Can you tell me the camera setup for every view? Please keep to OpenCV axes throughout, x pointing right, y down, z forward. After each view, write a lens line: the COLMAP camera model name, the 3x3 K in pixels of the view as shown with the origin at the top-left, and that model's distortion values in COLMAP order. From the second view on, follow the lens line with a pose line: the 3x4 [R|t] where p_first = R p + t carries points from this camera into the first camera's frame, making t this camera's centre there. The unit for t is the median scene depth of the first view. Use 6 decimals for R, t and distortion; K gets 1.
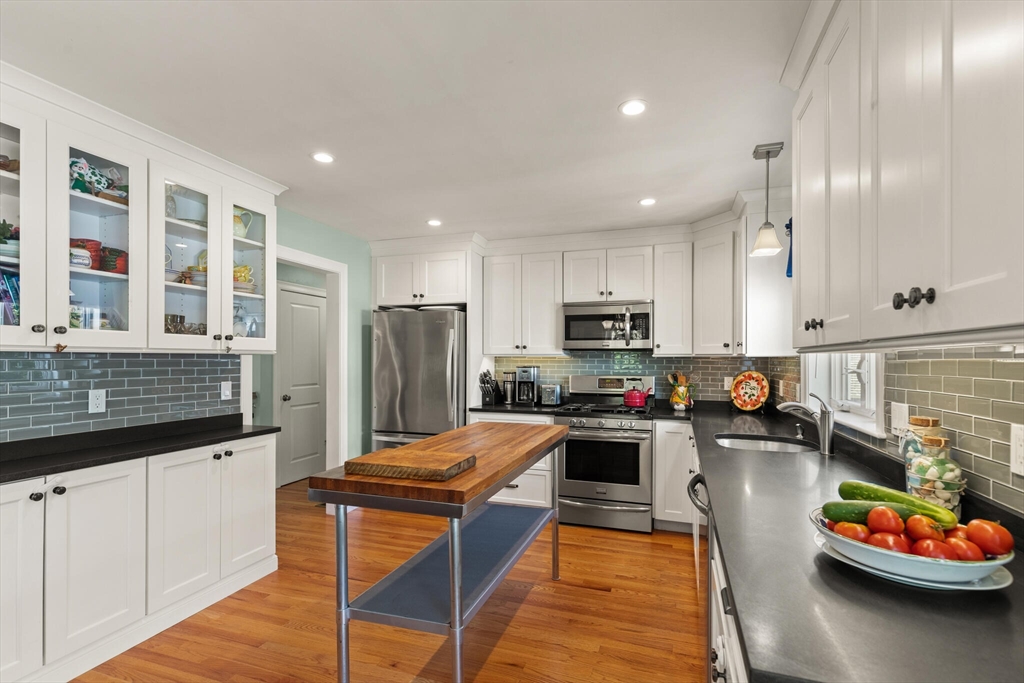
lens RADIAL K [[469.1, 0, 515.1], [0, 469.1, 358.2], [0, 0, 1]] dist [0.008207, -0.001809]
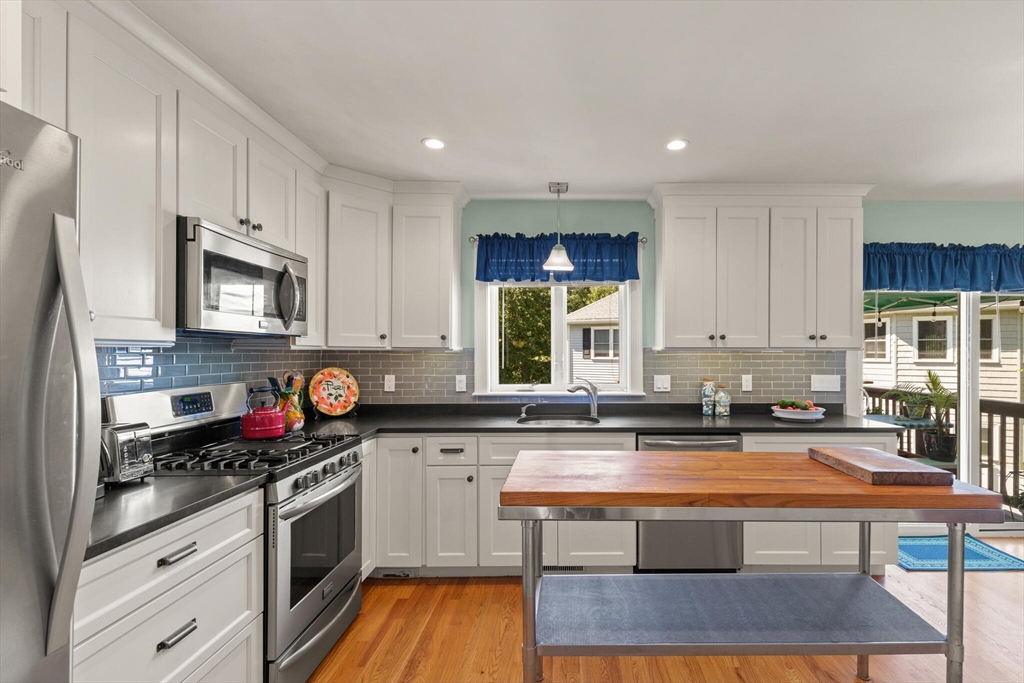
lens RADIAL K [[469.1, 0, 555.6], [0, 469.1, 353.6], [0, 0, 1]] dist [0.008207, -0.001809]
pose [[-0.352025, -0.004697, 0.935979, -0.456235], [-0.004758, 0.999983, 0.003229, -0.001929], [-0.935978, -0.003317, -0.352042, 1.019561]]
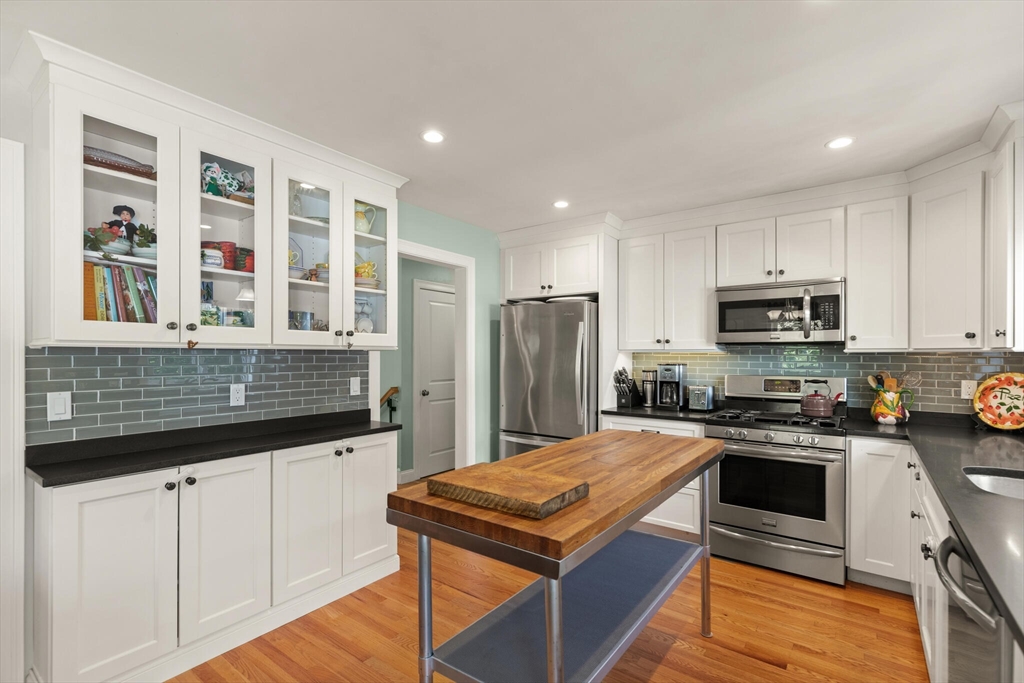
lens RADIAL K [[469.1, 0, 511.1], [0, 469.1, 353.6], [0, 0, 1]] dist [0.008207, -0.001809]
pose [[0.951590, -0.000816, -0.307370, 0.015077], [0.000251, 0.999998, -0.001875, 0.000368], [0.307371, 0.001707, 0.951588, 0.121159]]
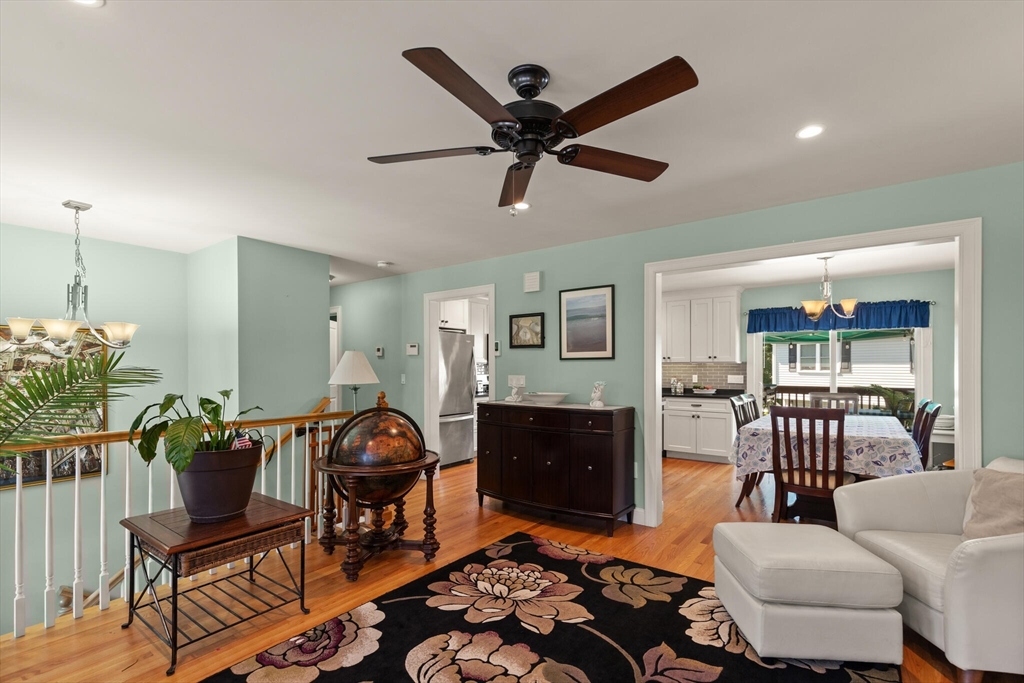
lens RADIAL K [[469.1, 0, 519.4], [0, 469.1, 365.7], [0, 0, 1]] dist [0.008207, -0.001809]
pose [[0.288922, 0.000499, 0.957352, -1.903735], [-0.002754, 0.999996, 0.000310, 0.004129], [-0.957349, -0.002726, 0.288923, 0.444378]]
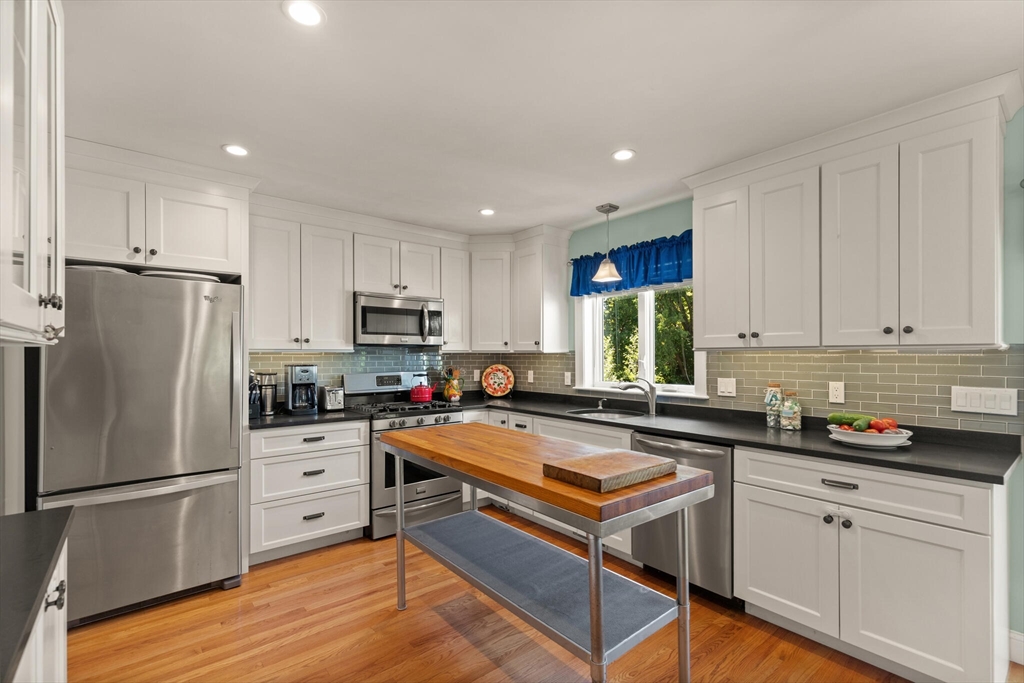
lens RADIAL K [[469.1, 0, 516.2], [0, 469.1, 351.7], [0, 0, 1]] dist [0.008207, -0.001809]
pose [[0.519471, 0.003414, 0.854481, -0.588449], [0.000149, 0.999992, -0.004086, -0.001564], [-0.854488, 0.002250, 0.519466, 0.346671]]
